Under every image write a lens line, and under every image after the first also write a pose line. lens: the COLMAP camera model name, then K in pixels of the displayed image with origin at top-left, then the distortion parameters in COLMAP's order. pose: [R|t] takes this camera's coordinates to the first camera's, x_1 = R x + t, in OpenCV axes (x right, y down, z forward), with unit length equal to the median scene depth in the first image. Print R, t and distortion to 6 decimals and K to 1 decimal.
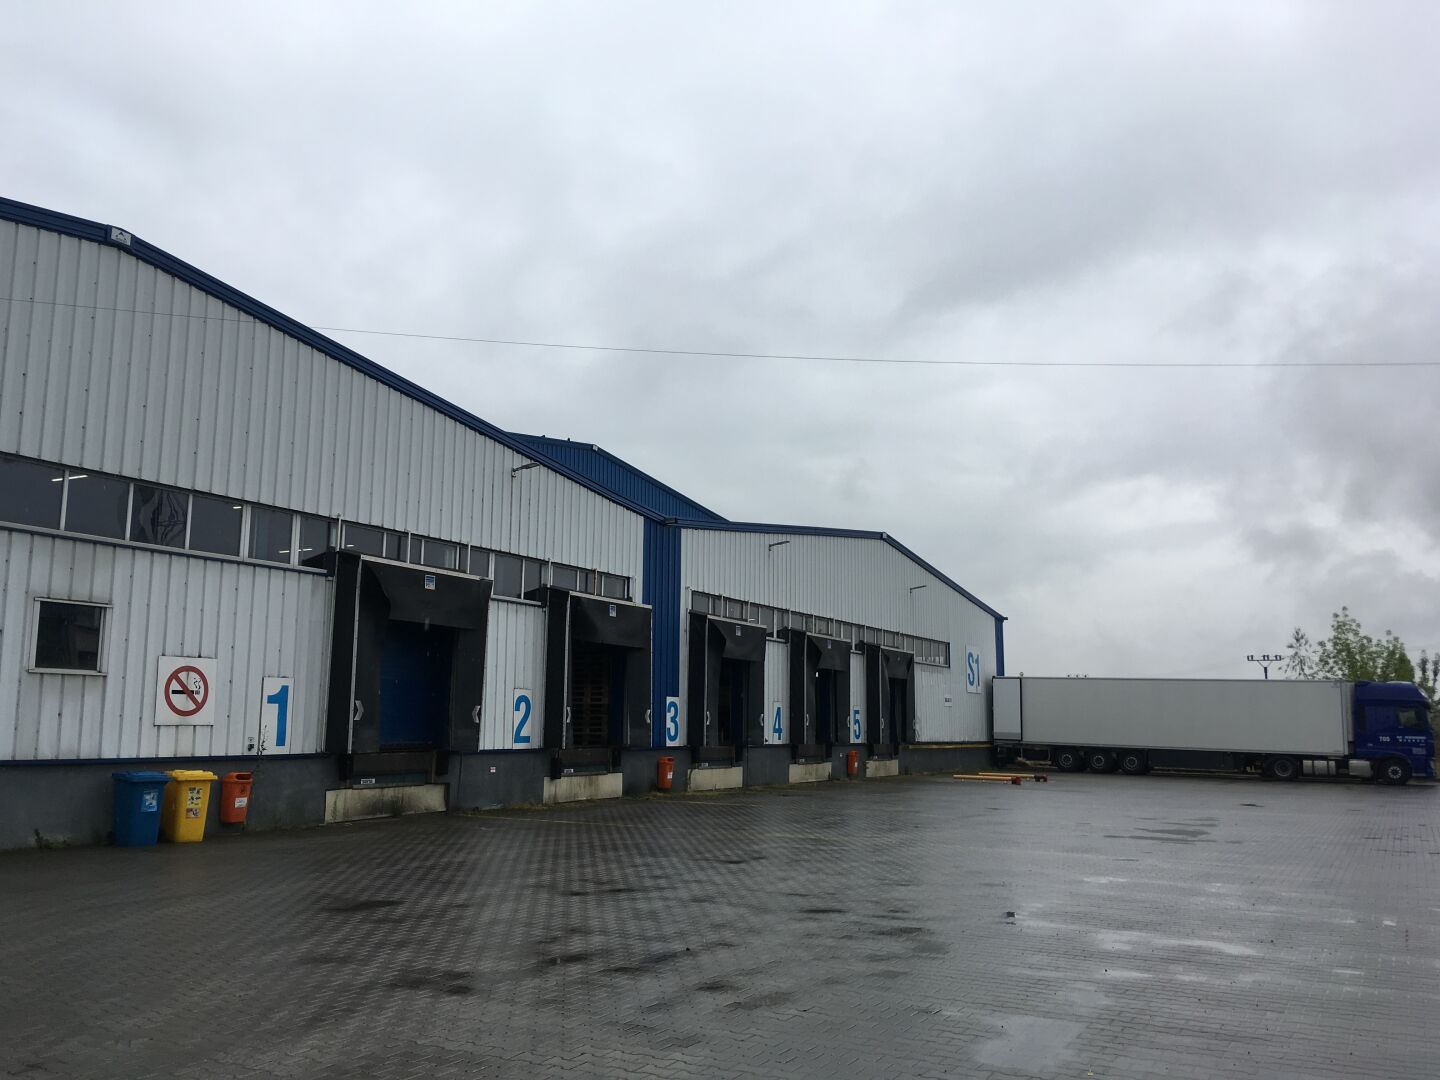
lens RADIAL K [[1229.3, 0, 748.0], [0, 1229.3, 550.0], [0, 0, 1]] dist [0.117138, -0.168149]
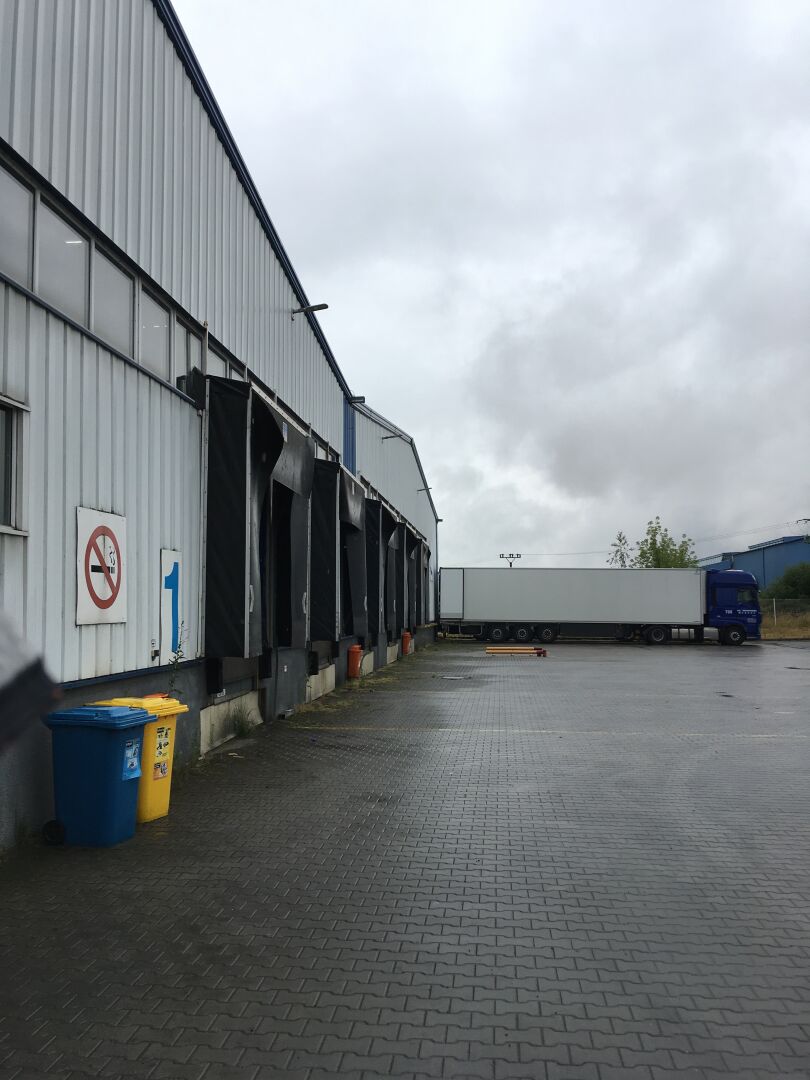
lens RADIAL K [[922.0, 0, 435.6], [0, 922.0, 538.0], [0, 0, 1]] dist [0.117138, -0.168149]
pose [[0.919814, 0.015250, 0.392057, -0.183620], [-0.041223, 0.997470, 0.057915, 0.025278], [-0.390182, -0.069433, 0.918116, 0.201411]]
